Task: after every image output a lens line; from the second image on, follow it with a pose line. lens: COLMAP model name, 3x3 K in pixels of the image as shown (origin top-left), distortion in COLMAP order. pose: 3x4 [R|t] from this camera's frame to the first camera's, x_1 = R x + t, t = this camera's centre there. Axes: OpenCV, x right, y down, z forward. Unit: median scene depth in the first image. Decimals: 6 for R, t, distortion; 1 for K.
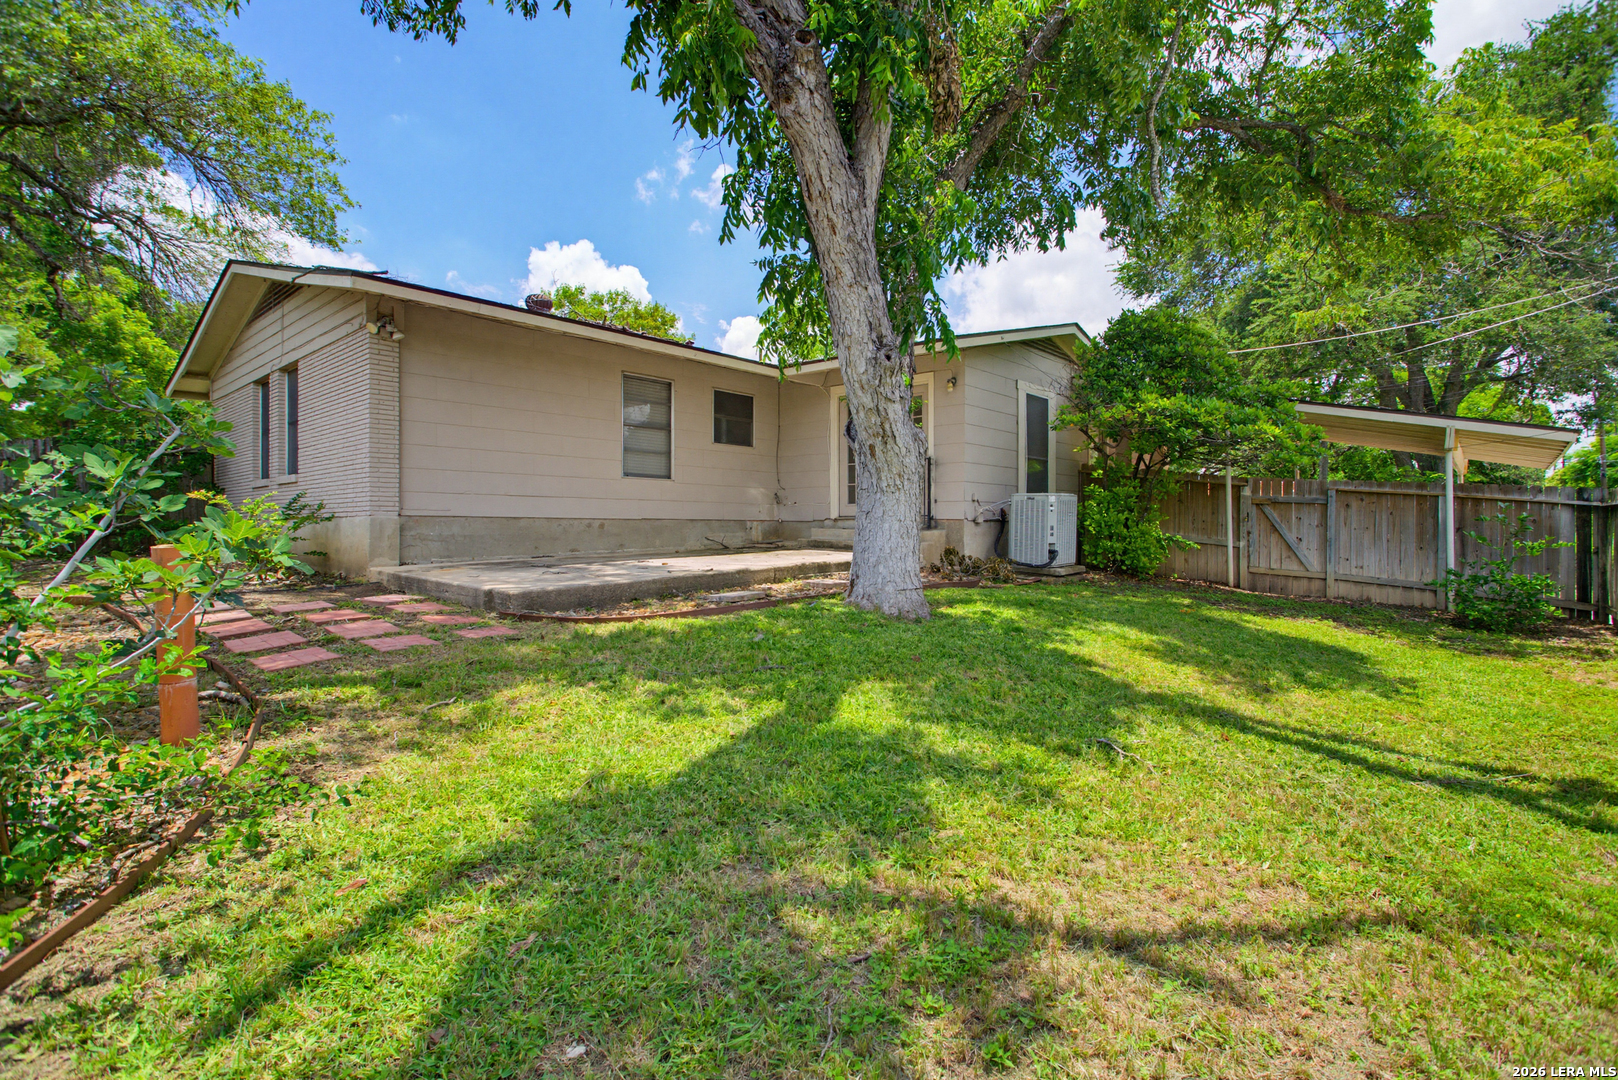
lens RADIAL K [[762.7, 0, 813.0], [0, 762.7, 526.3], [0, 0, 1]] dist [-0.000716, 0.000473]
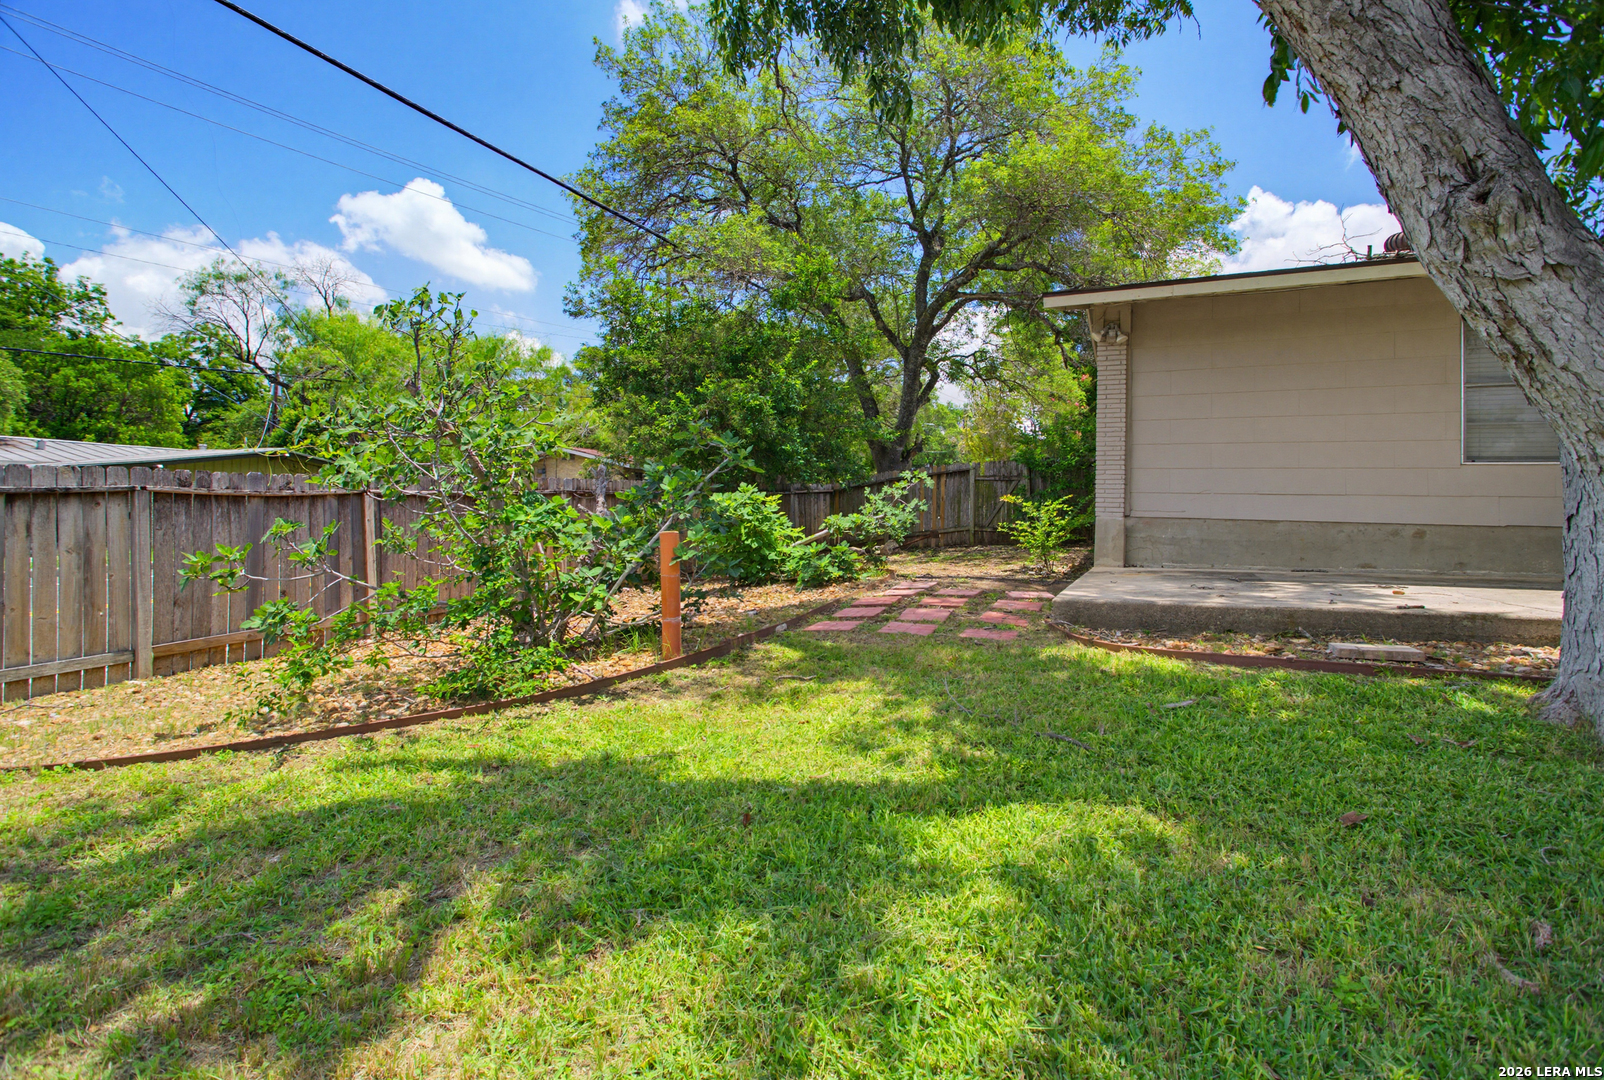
lens RADIAL K [[758.8, 0, 809.1], [0, 758.8, 530.2], [0, 0, 1]] dist [-0.007038, 0.000919]
pose [[0.297212, 0.027503, -0.954415, 0.432804], [-0.022438, 0.999510, 0.021816, -0.013565], [0.954548, 0.014931, 0.297683, 0.461201]]
